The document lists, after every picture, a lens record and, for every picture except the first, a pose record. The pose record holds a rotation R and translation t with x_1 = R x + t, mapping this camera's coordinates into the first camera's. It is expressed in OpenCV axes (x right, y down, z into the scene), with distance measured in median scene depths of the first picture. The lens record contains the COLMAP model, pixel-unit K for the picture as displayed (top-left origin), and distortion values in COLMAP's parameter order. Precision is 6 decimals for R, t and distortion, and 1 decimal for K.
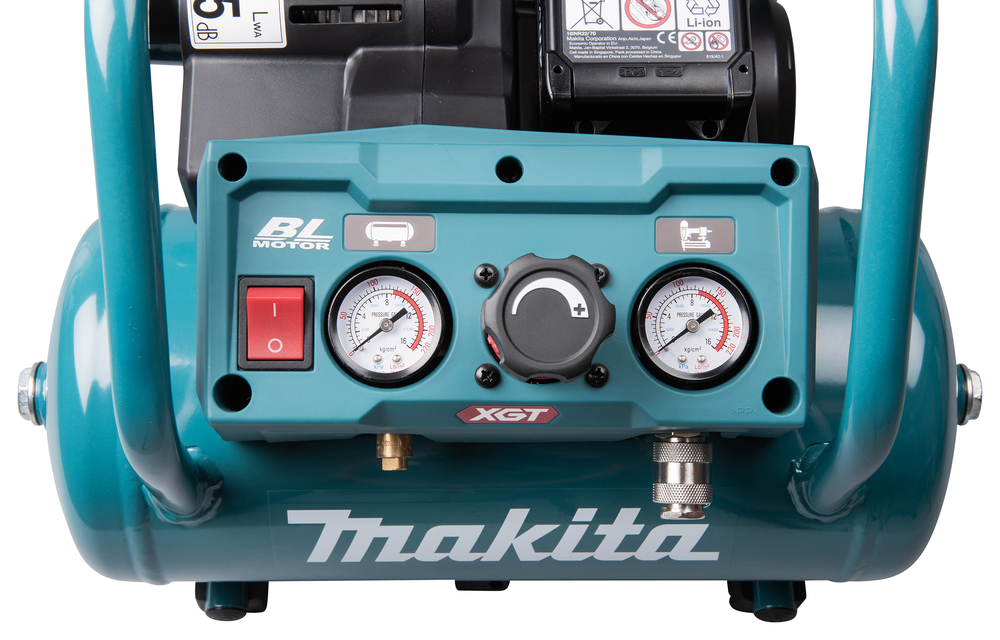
lens RADIAL K [[1736.0, 0, 505.6], [0, 1736.0, 321.7], [0, 0, 1]] dist [0.005824, 0.000000]
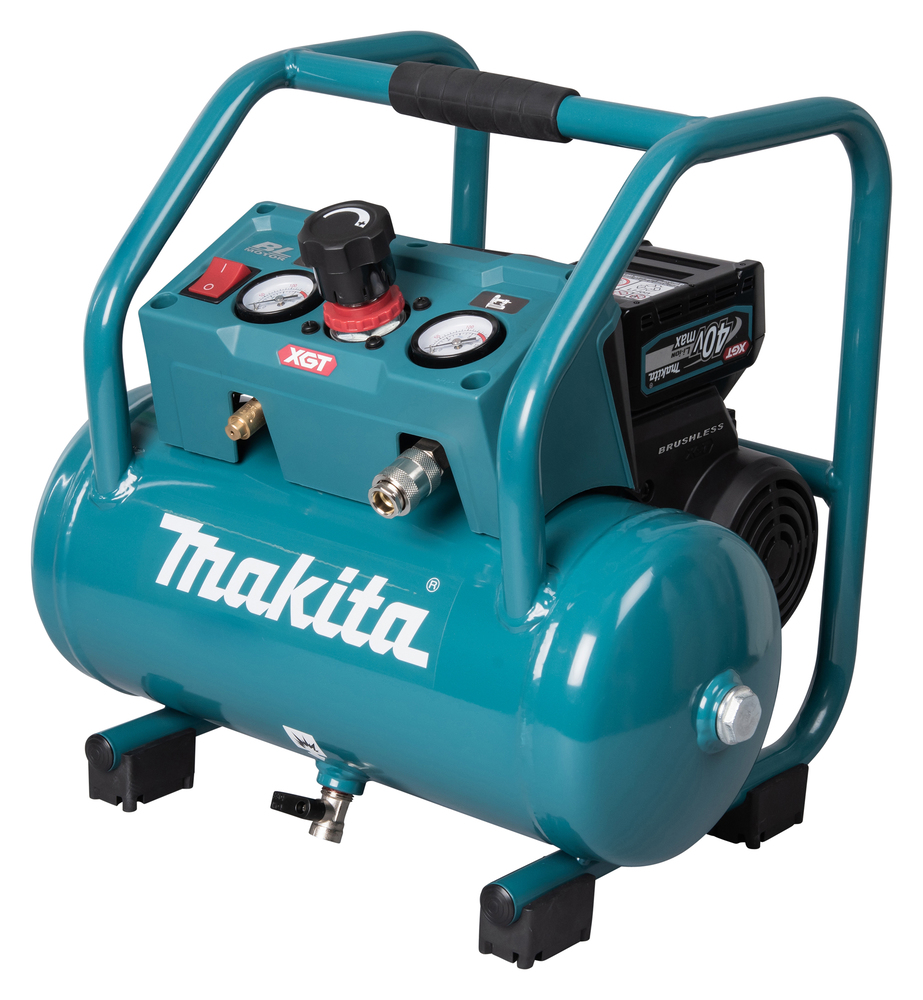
lens RADIAL K [[3149.8, 0, 459.5], [0, 3149.8, 502.2], [0, 0, 1]] dist [-0.132833, 0.000000]
pose [[0.767224, 0.197978, -0.610059, 1.357514], [-0.590062, 0.590680, -0.550385, 1.181363], [0.251385, 0.782242, 0.570003, -0.198359]]
